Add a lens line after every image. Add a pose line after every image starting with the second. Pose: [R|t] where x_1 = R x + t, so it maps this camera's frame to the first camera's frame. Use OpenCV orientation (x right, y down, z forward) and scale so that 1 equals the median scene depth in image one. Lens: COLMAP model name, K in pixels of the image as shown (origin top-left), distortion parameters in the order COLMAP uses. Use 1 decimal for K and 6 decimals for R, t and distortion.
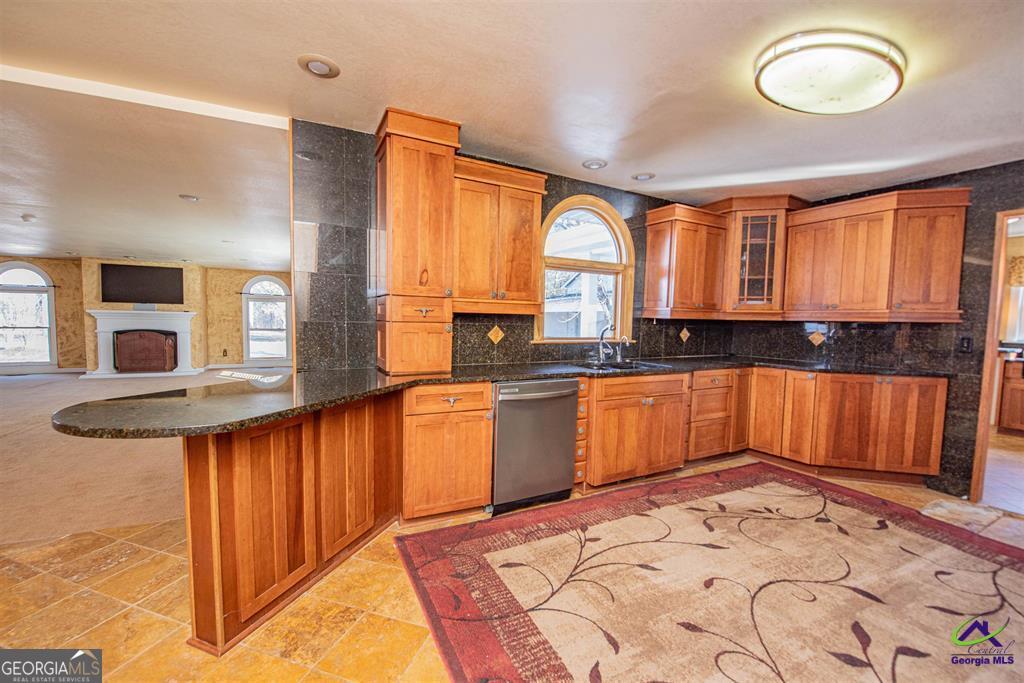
lens RADIAL K [[411.2, 0, 506.1], [0, 411.2, 350.0], [0, 0, 1]] dist [-0.011963, -0.003923]
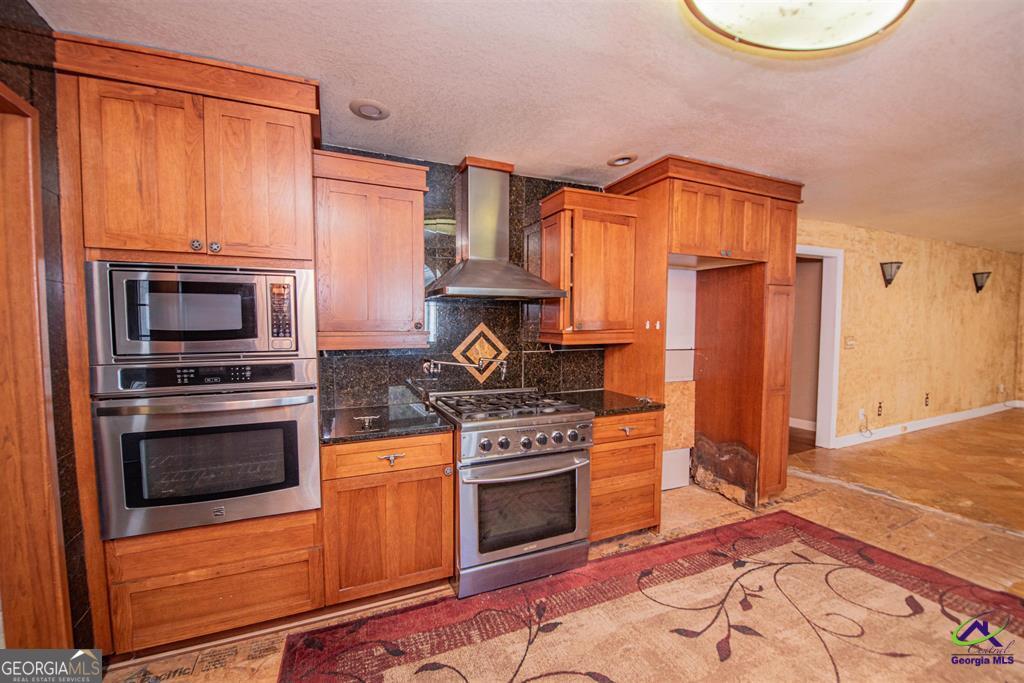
lens RADIAL K [[416.9, 0, 513.0], [0, 416.9, 350.7], [0, 0, 1]] dist [-0.002002, -0.006004]
pose [[-0.998502, -0.017579, 0.051811, 0.266978], [-0.011070, 0.992304, 0.123328, -0.034844], [-0.053580, 0.122570, -0.991013, 0.384558]]
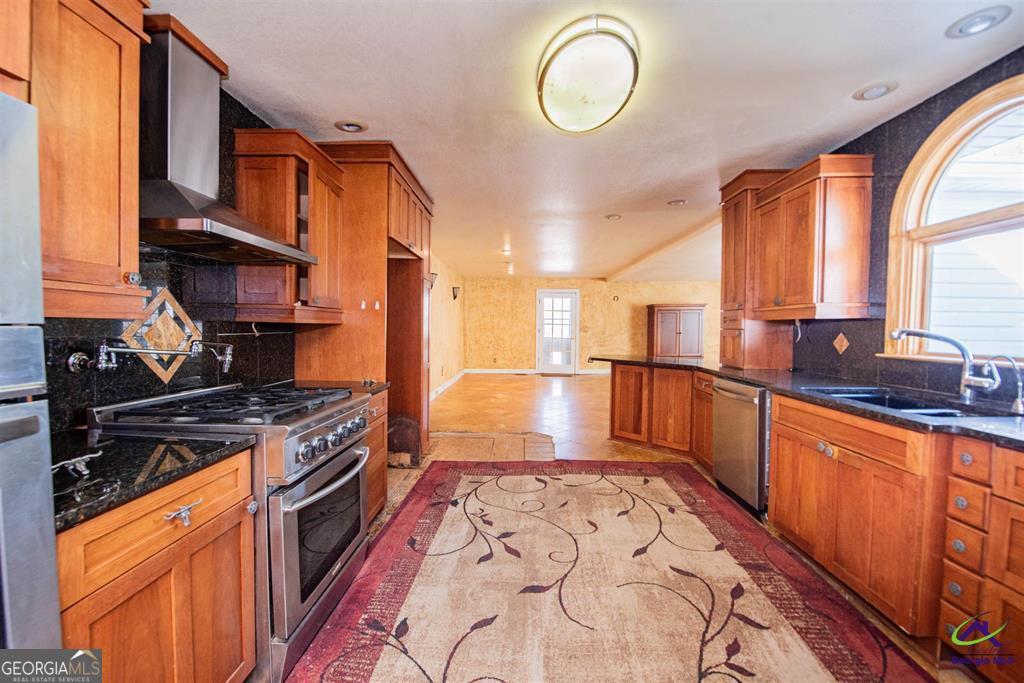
lens RADIAL K [[416.9, 0, 513.0], [0, 416.9, 350.7], [0, 0, 1]] dist [-0.002002, -0.006004]
pose [[-0.482795, 0.026047, -0.875346, 0.403611], [-0.074521, 0.994710, 0.070701, -0.012314], [0.872557, 0.099366, -0.478300, 0.309903]]
